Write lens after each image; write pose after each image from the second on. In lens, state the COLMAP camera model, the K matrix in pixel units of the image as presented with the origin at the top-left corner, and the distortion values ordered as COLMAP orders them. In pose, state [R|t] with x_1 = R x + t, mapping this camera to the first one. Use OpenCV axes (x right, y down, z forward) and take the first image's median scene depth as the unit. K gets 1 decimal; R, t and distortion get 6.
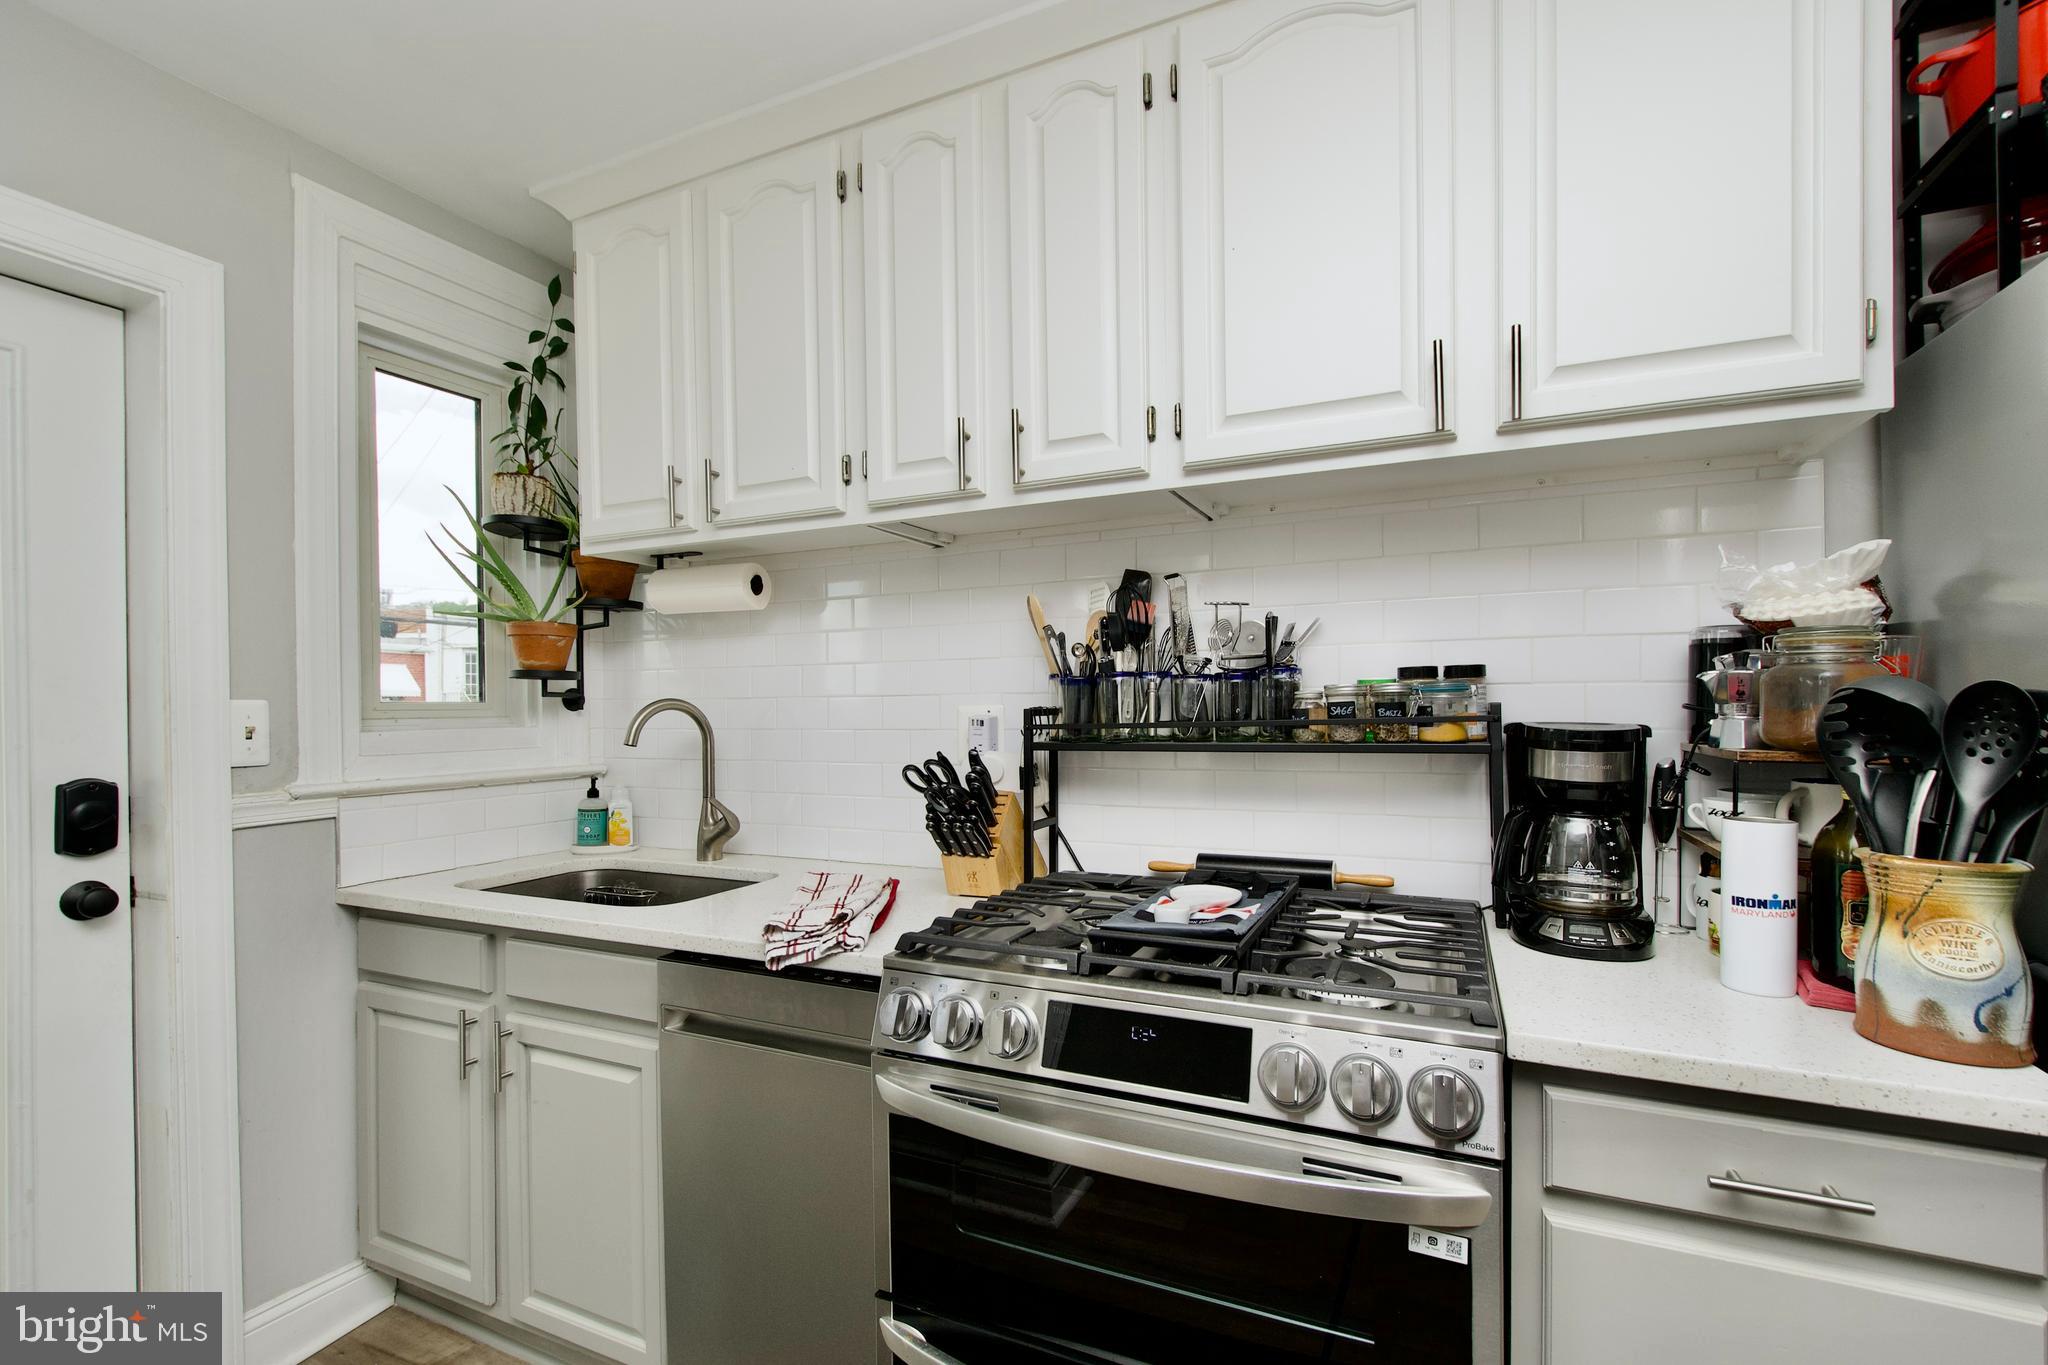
lens RADIAL K [[907.4, 0, 1030.7], [0, 907.4, 710.1], [0, 0, 1]] dist [-0.001087, -0.003501]
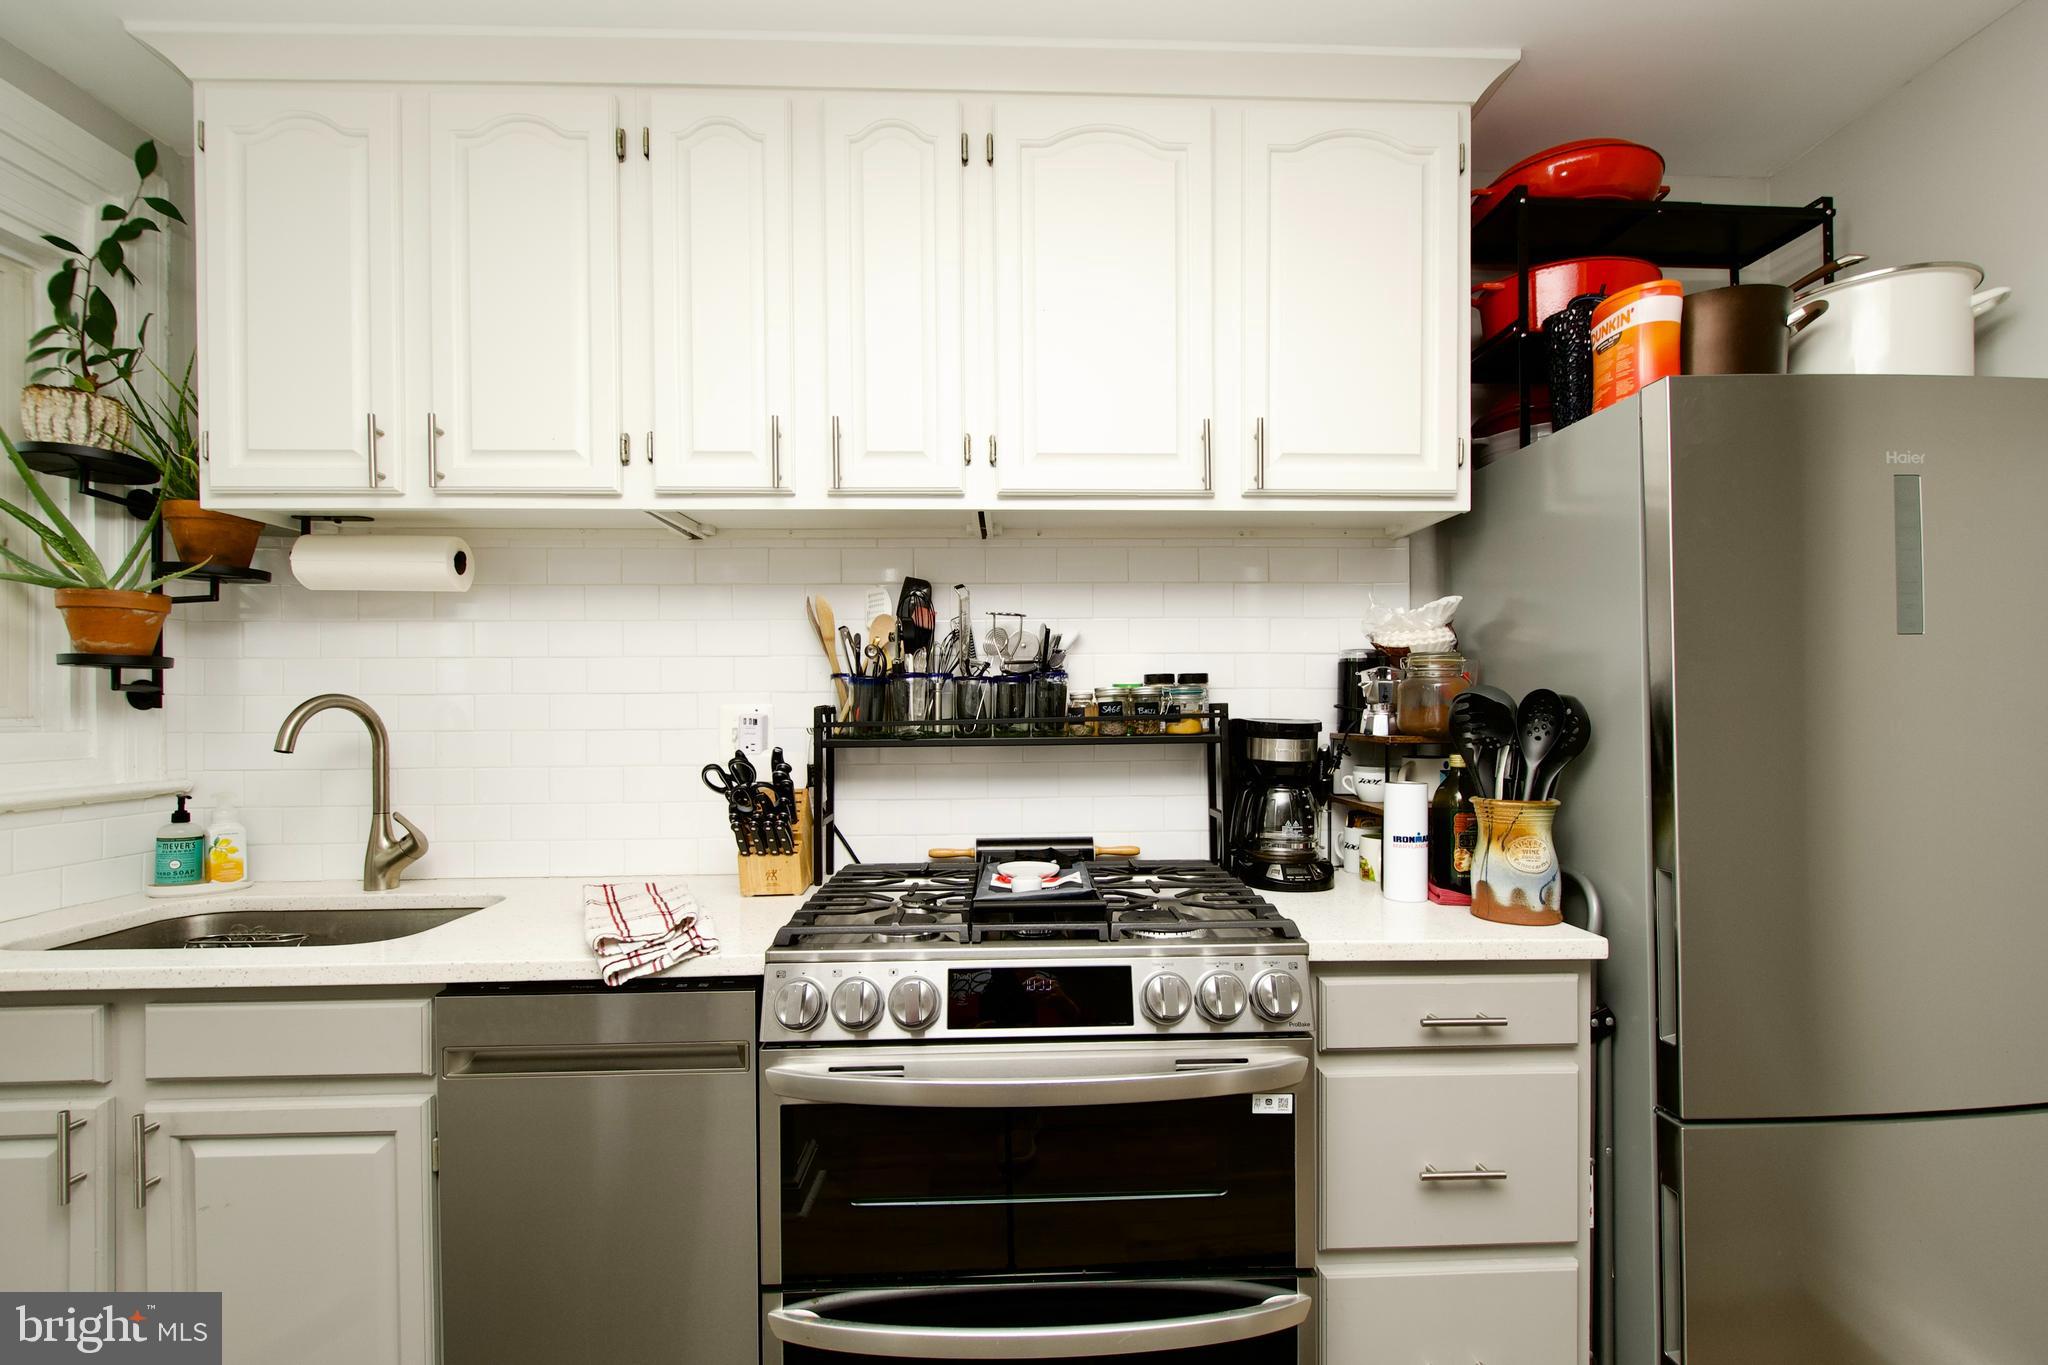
lens RADIAL K [[907.4, 0, 1051.0], [0, 907.4, 708.7], [0, 0, 1]] dist [-0.001087, -0.003501]
pose [[0.888549, 0.003226, 0.458771, -0.283020], [-0.000095, 0.999977, -0.006847, 0.008409], [-0.458782, 0.006041, 0.888528, -0.029561]]
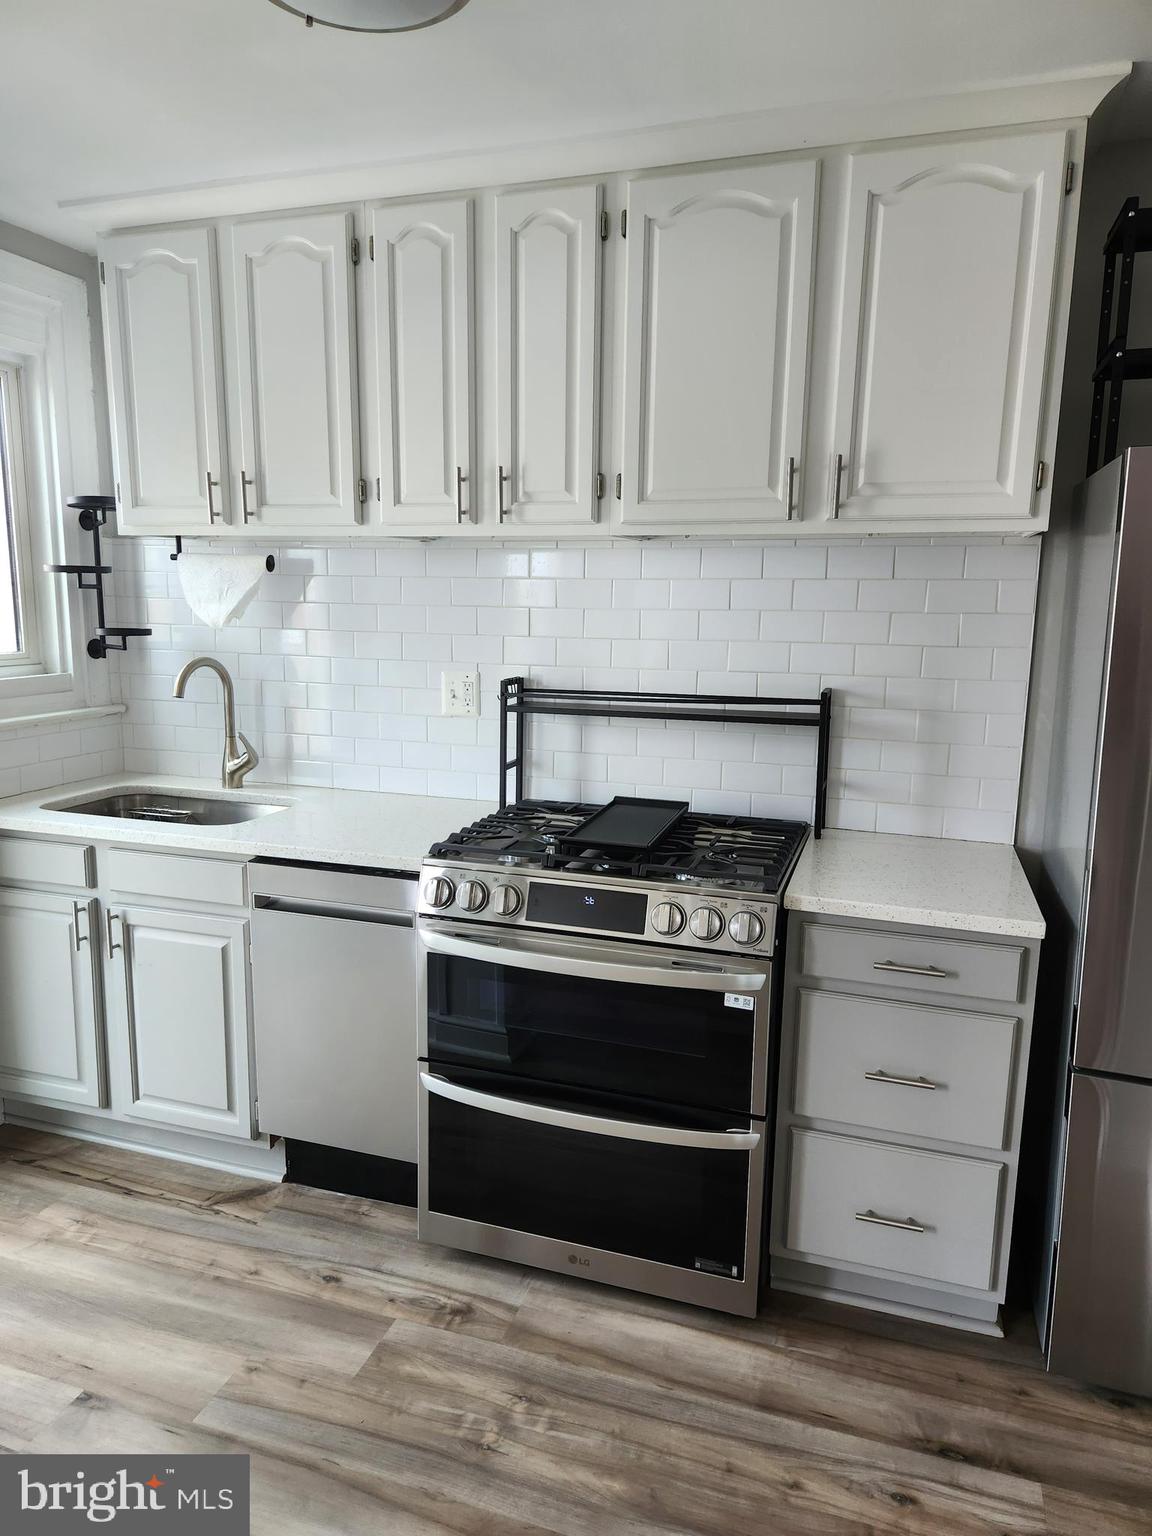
lens RADIAL K [[1023.6, 0, 570.8], [0, 1023.6, 769.7], [0, 0, 1]] dist [0.046428, -0.045222]
pose [[0.993163, 0.005314, 0.116613, -0.093251], [-0.024097, 0.986780, 0.160261, -0.137158], [-0.114220, -0.161976, 0.980162, -0.604898]]
